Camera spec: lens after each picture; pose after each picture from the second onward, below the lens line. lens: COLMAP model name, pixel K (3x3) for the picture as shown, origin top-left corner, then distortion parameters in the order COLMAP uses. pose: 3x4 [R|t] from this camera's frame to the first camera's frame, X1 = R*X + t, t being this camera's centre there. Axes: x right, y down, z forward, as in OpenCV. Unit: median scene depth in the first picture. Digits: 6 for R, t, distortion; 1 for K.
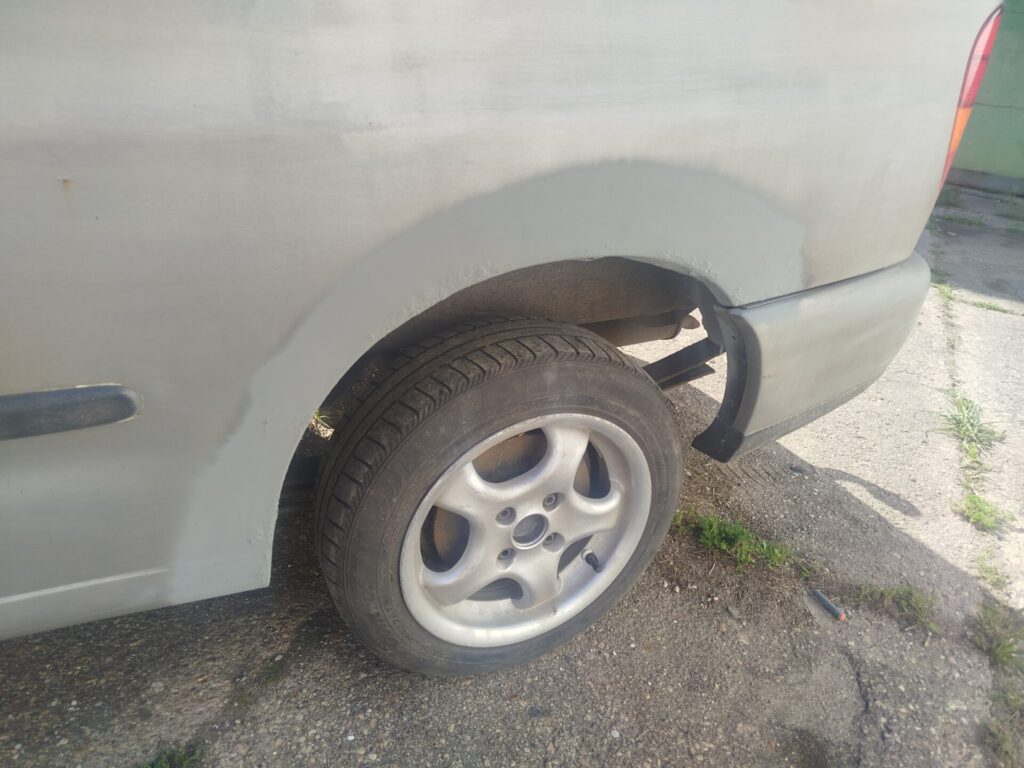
lens RADIAL K [[708.4, 0, 516.5], [0, 708.4, 385.8], [0, 0, 1]] dist [0.042927, -0.038101]
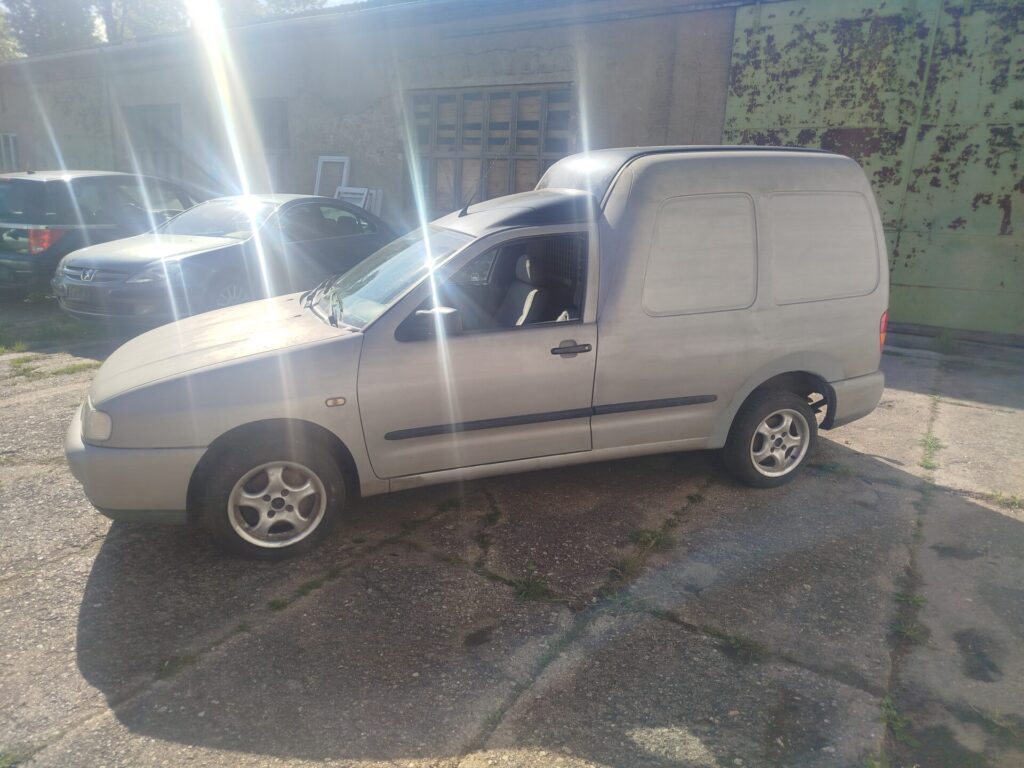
lens RADIAL K [[708.4, 0, 516.5], [0, 708.4, 385.8], [0, 0, 1]] dist [0.042927, -0.038101]
pose [[0.995089, -0.033111, -0.093279, -0.928421], [0.011852, 0.975466, -0.219830, 0.668344], [0.098270, 0.217645, 0.971068, -2.677681]]
